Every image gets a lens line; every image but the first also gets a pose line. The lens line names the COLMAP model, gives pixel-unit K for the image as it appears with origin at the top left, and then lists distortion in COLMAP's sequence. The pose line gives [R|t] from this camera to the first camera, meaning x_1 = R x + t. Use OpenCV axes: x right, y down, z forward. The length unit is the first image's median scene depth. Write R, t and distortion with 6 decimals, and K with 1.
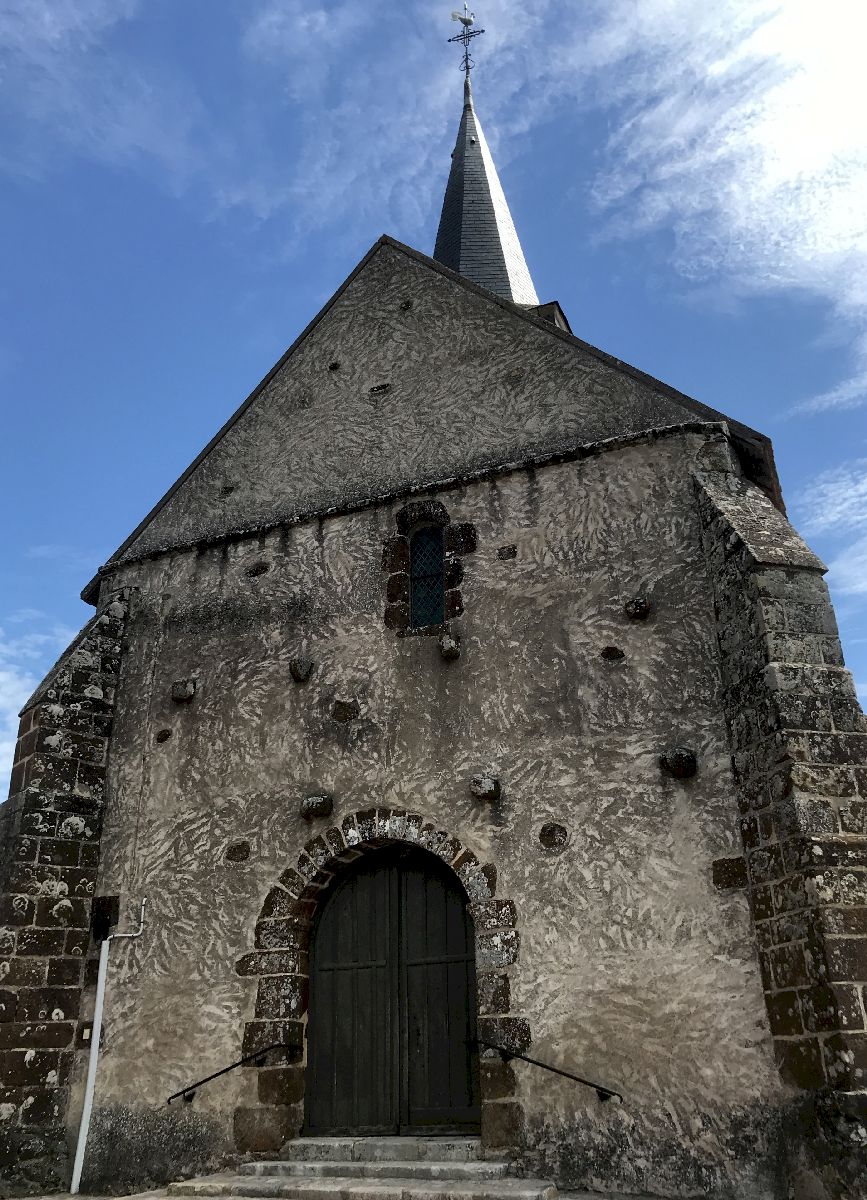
lens RADIAL K [[1034.3, 0, 435.2], [0, 1034.3, 592.5], [0, 0, 1]] dist [0.010956, 0.003803]
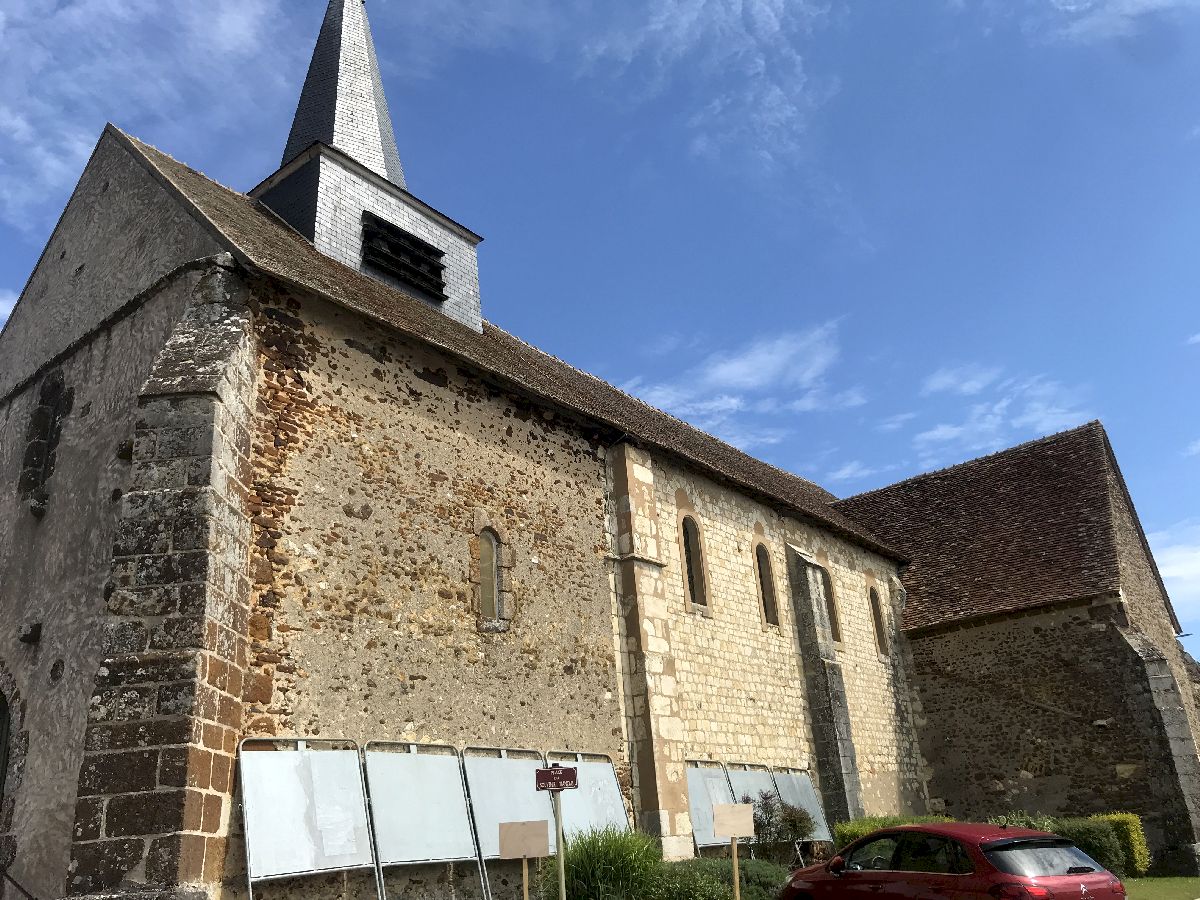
lens RADIAL K [[971.7, 0, 602.5], [0, 971.7, 455.8], [0, 0, 1]] dist [0.011217, -0.011491]
pose [[0.953834, -0.147711, -0.261500, 1.055809], [0.161594, 0.986329, 0.032287, 0.077583], [0.253155, -0.073053, 0.964663, 0.181311]]
